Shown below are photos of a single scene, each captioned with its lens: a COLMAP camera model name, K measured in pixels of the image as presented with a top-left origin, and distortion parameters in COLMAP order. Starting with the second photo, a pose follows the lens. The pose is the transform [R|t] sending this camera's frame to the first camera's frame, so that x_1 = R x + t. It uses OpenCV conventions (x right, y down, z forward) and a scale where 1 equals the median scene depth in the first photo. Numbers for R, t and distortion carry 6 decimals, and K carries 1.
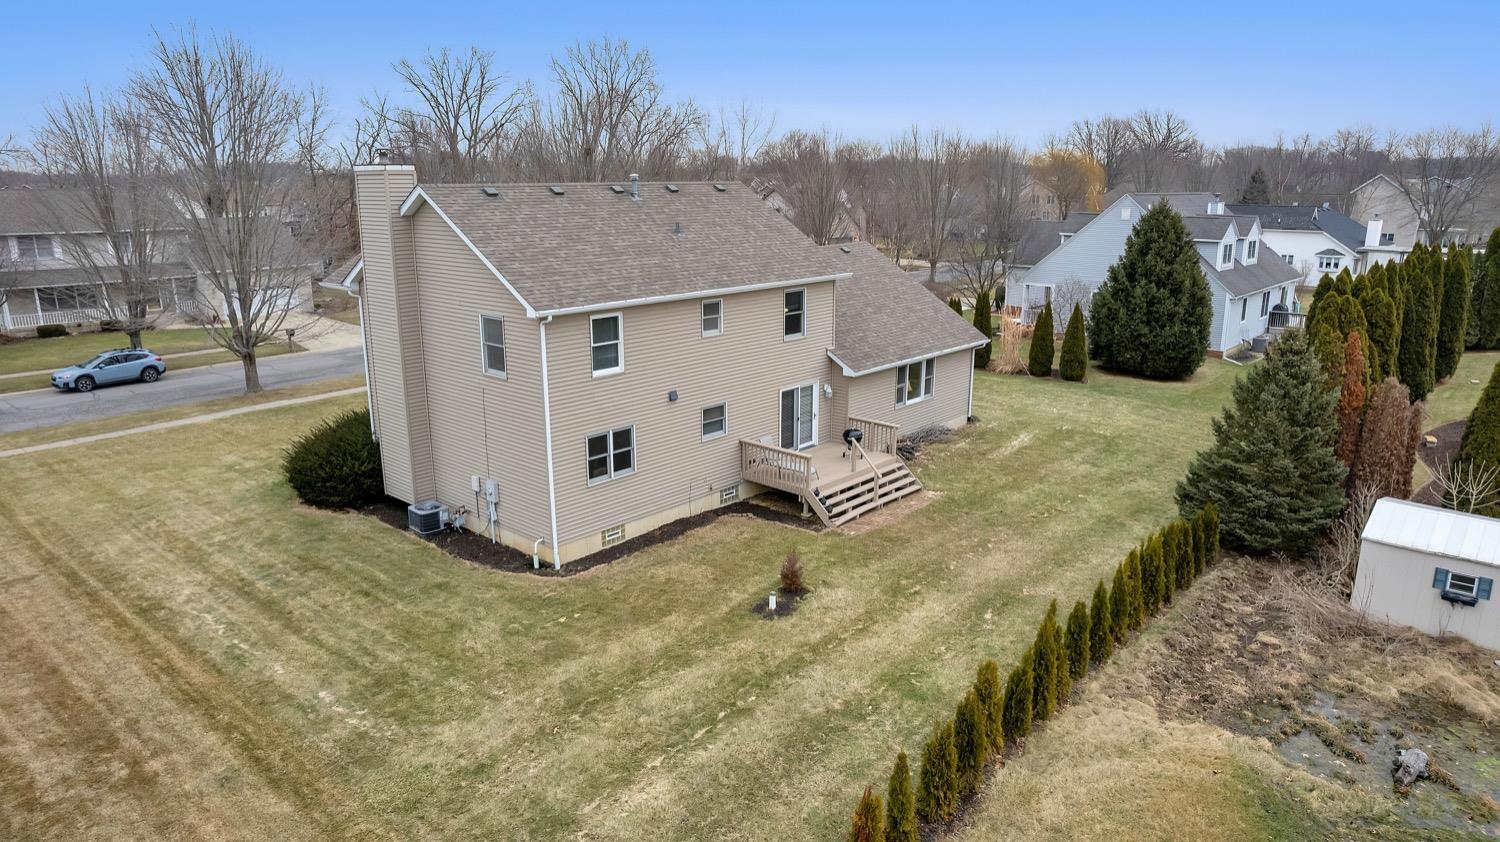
lens RADIAL K [[969.2, 0, 751.6], [0, 969.2, 421.7], [0, 0, 1]] dist [-0.039284, 0.014224]
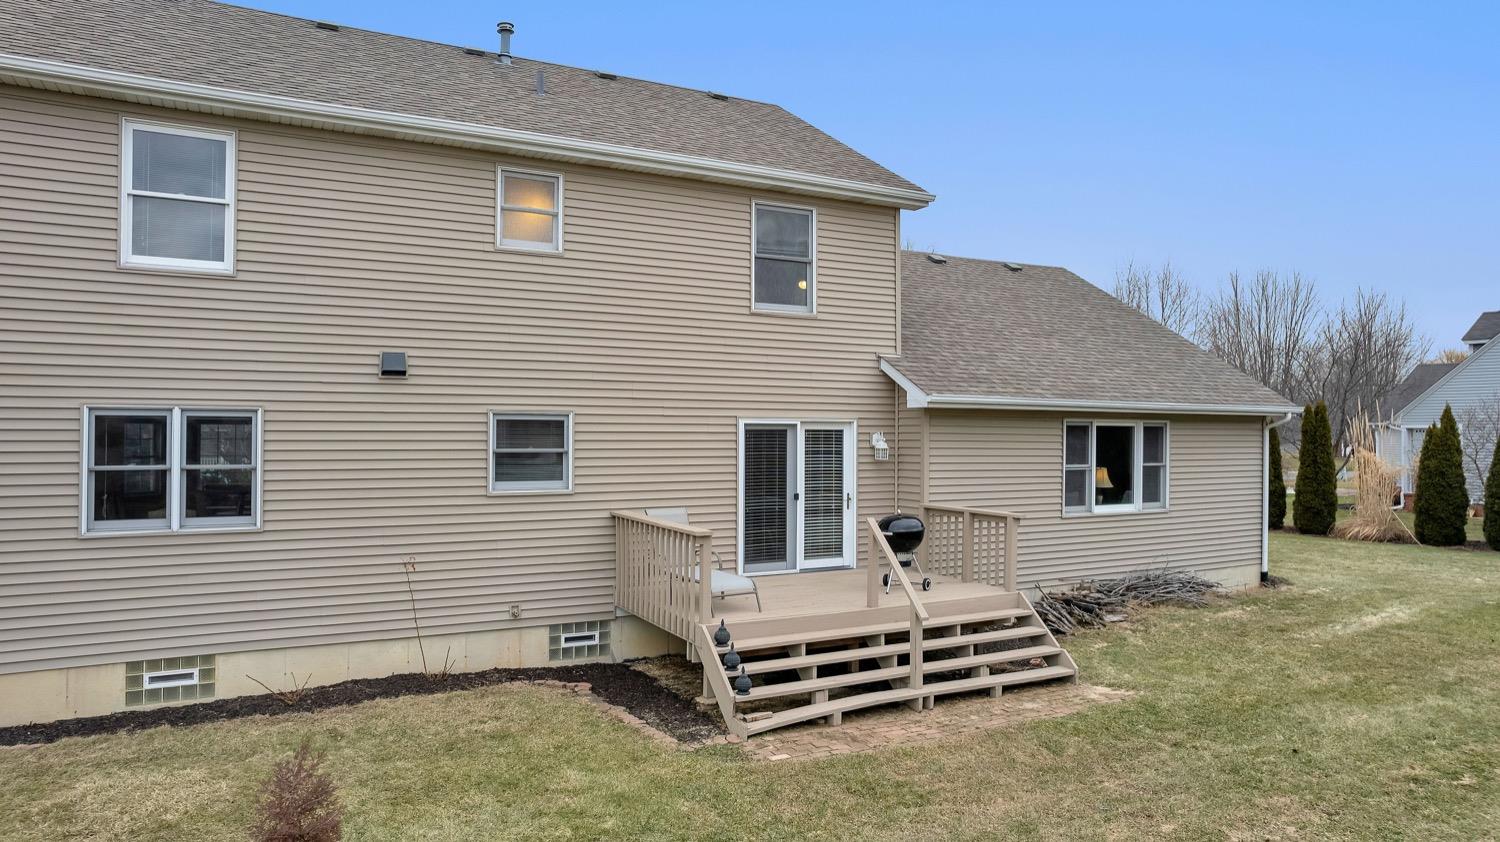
lens RADIAL K [[969.2, 0, 745.7], [0, 969.2, 423.3], [0, 0, 1]] dist [-0.039284, 0.014224]
pose [[0.940245, 0.003894, -0.340477, 0.180008], [-0.090900, 0.966515, -0.239969, 0.074159], [0.328141, 0.256579, 0.909115, 0.583252]]
